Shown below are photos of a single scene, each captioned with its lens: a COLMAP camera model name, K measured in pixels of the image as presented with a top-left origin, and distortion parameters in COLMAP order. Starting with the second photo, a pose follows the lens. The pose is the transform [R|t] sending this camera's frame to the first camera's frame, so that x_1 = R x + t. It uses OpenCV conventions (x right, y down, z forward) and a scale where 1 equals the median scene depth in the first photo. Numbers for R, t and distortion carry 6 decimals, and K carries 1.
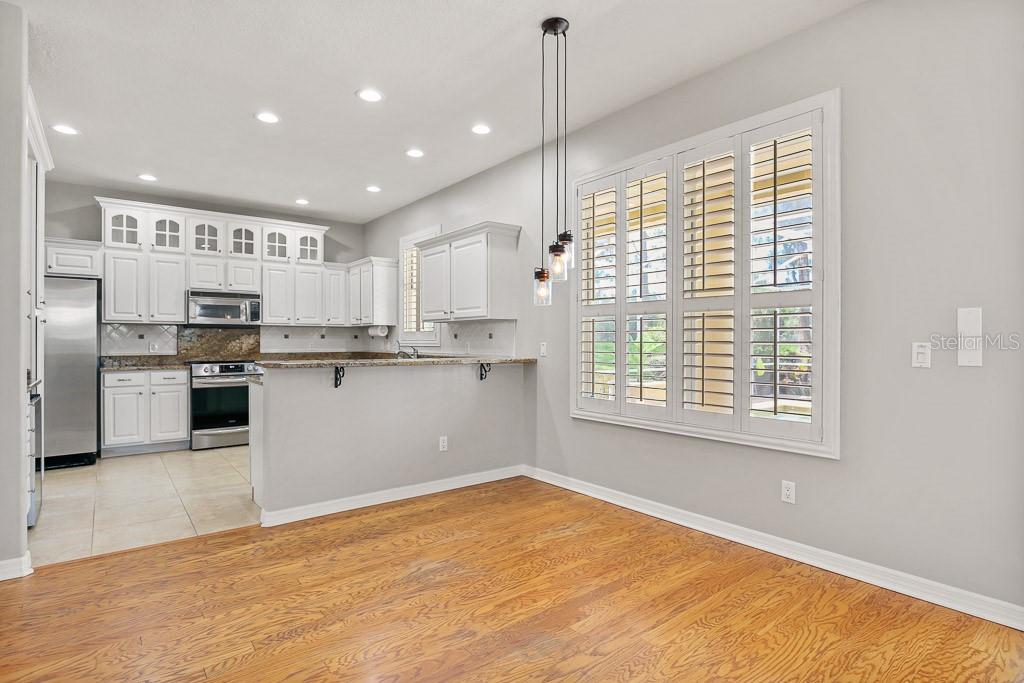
lens RADIAL K [[527.4, 0, 515.0], [0, 527.4, 340.2], [0, 0, 1]] dist [-0.004371, -0.000492]
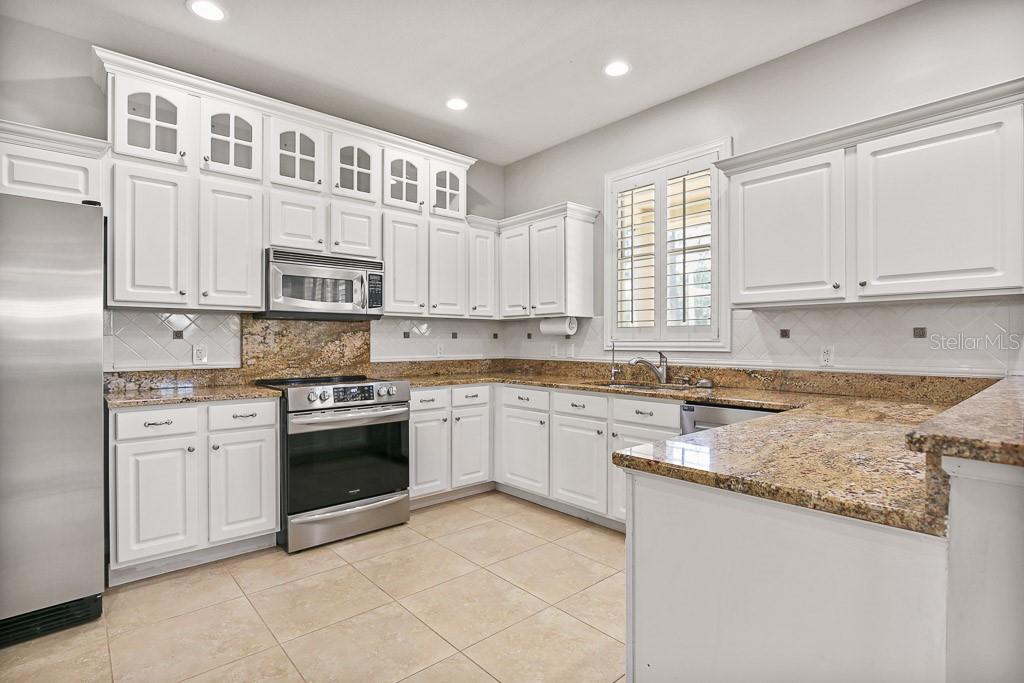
lens RADIAL K [[511.0, 0, 517.3], [0, 511.0, 339.9], [0, 0, 1]] dist [-0.004886, -0.000116]
pose [[0.998148, -0.000212, 0.060826, -0.389949], [0.000292, 0.999999, -0.001299, -0.000480], [-0.060825, 0.001314, 0.998148, 0.452128]]
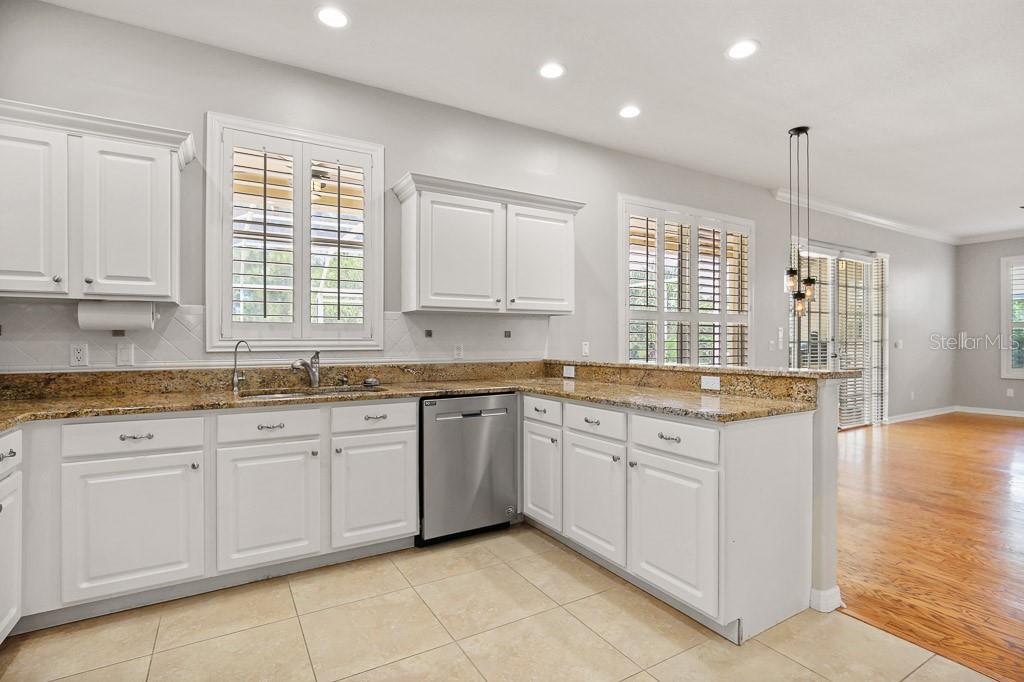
lens RADIAL K [[498.6, 0, 518.6], [0, 498.6, 340.1], [0, 0, 1]] dist [-0.023834, 0.009051]
pose [[0.123207, -0.002662, 0.992377, -0.658669], [-0.002334, 0.999993, 0.002972, -0.001500], [-0.992378, -0.002682, 0.123200, 0.752196]]
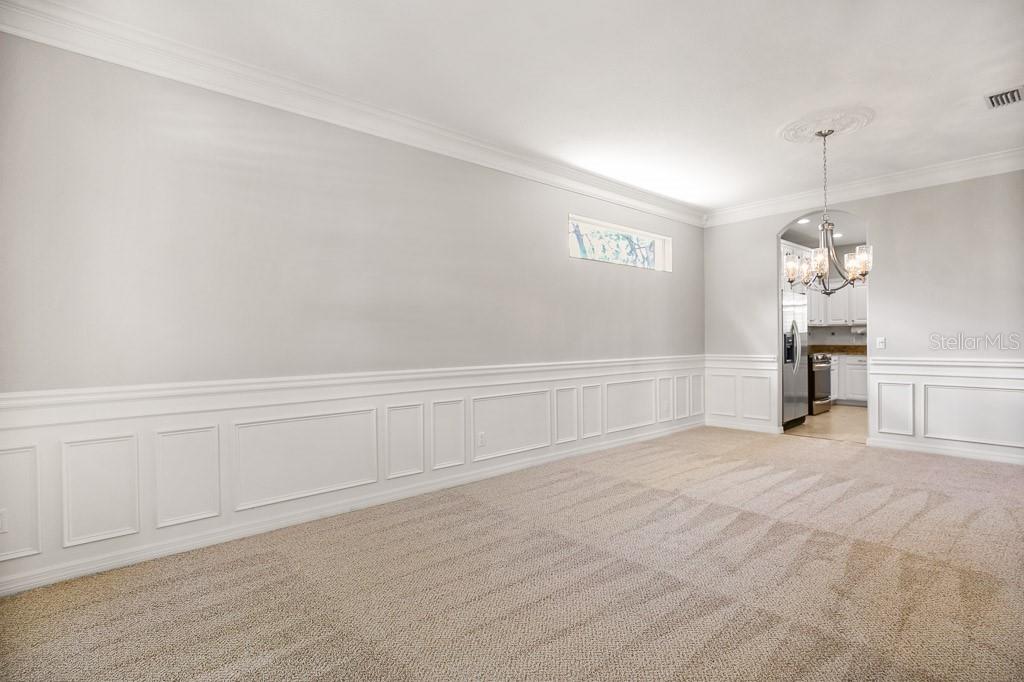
lens RADIAL K [[498.6, 0, 518.6], [0, 498.6, 340.1], [0, 0, 1]] dist [-0.023834, 0.009051]
pose [[0.997927, -0.008970, 0.063727, -1.390565], [0.008783, 0.999956, 0.003209, -0.001875], [-0.063753, -0.002643, 0.997962, -0.250109]]
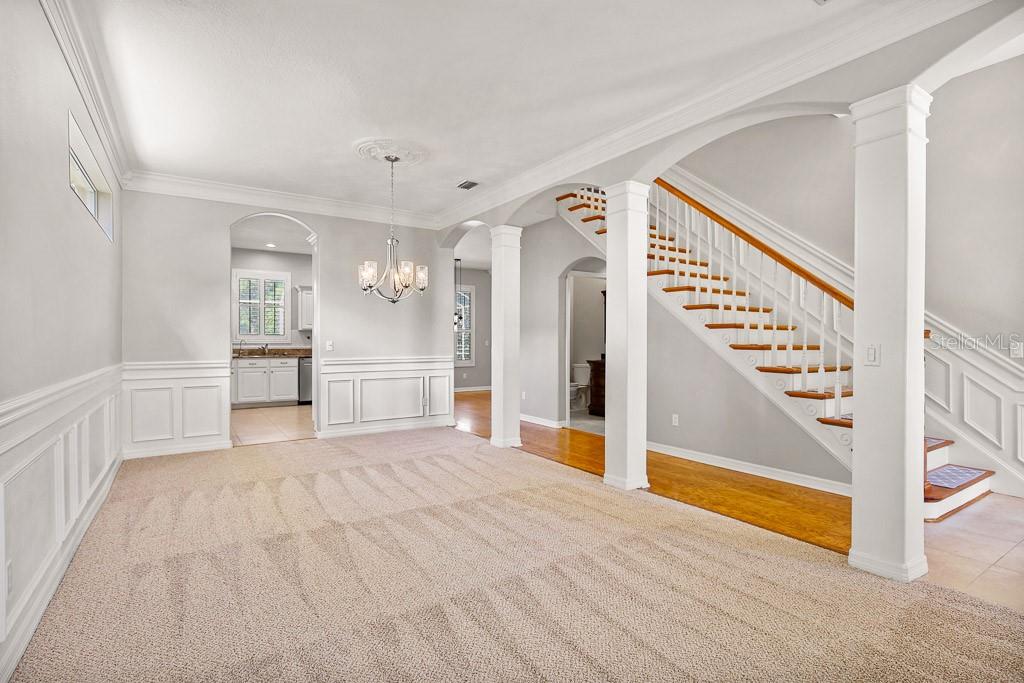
lens RADIAL K [[498.6, 0, 518.6], [0, 498.6, 340.6], [0, 0, 1]] dist [-0.023834, 0.009051]
pose [[0.072922, -0.001283, 0.997337, -1.660794], [-0.000673, 0.999999, 0.001336, -0.000401], [-0.997337, -0.000768, 0.072921, 0.127137]]
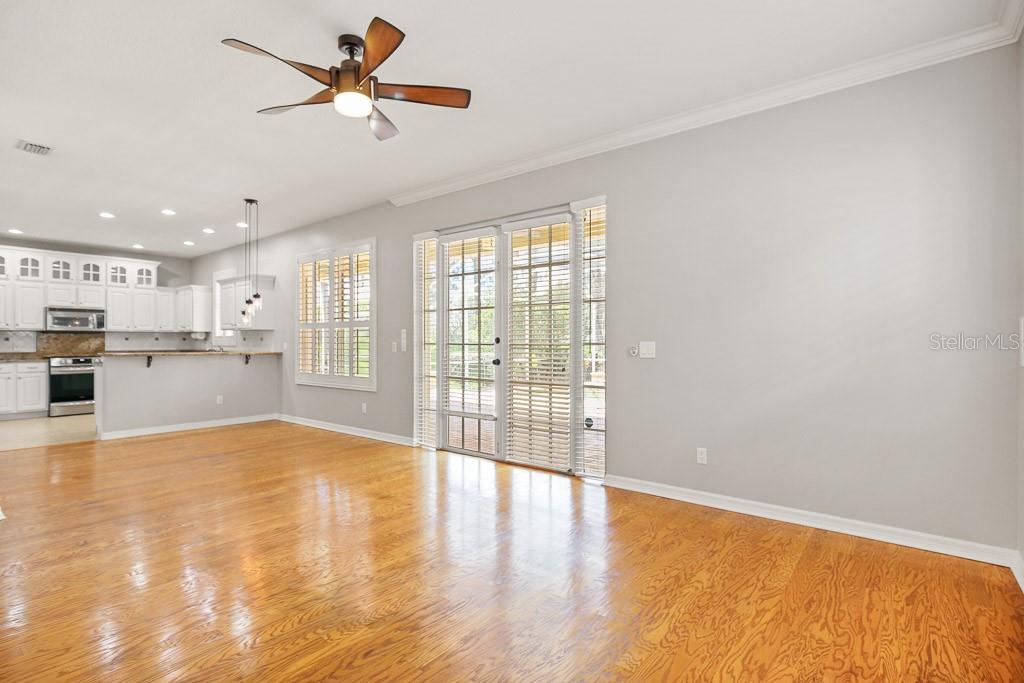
lens RADIAL K [[498.6, 0, 518.6], [0, 498.6, 340.6], [0, 0, 1]] dist [-0.023834, 0.009051]
pose [[0.972364, 0.000541, 0.233470, 0.314595], [-0.000171, 0.999999, -0.001606, -0.001047], [-0.233471, 0.001522, 0.972363, -0.596236]]
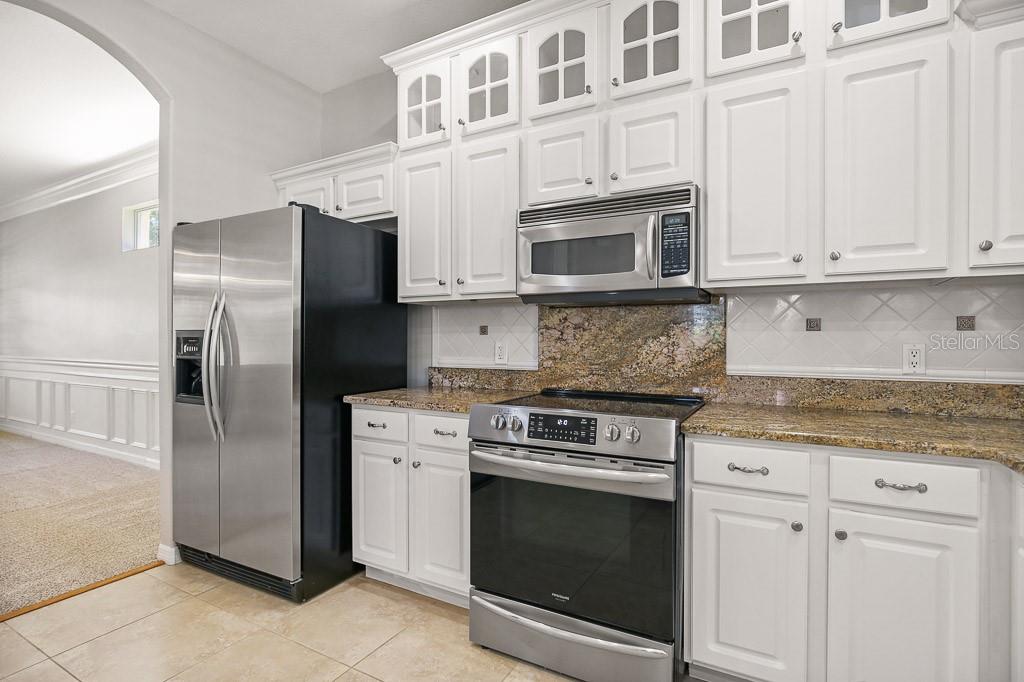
lens RADIAL K [[498.6, 0, 518.6], [0, 498.6, 340.1], [0, 0, 1]] dist [-0.023834, 0.009051]
pose [[0.379893, 0.002654, -0.925027, -0.268102], [-0.000481, 0.999996, 0.002672, 0.001493], [0.925030, -0.000570, 0.379893, 0.839986]]
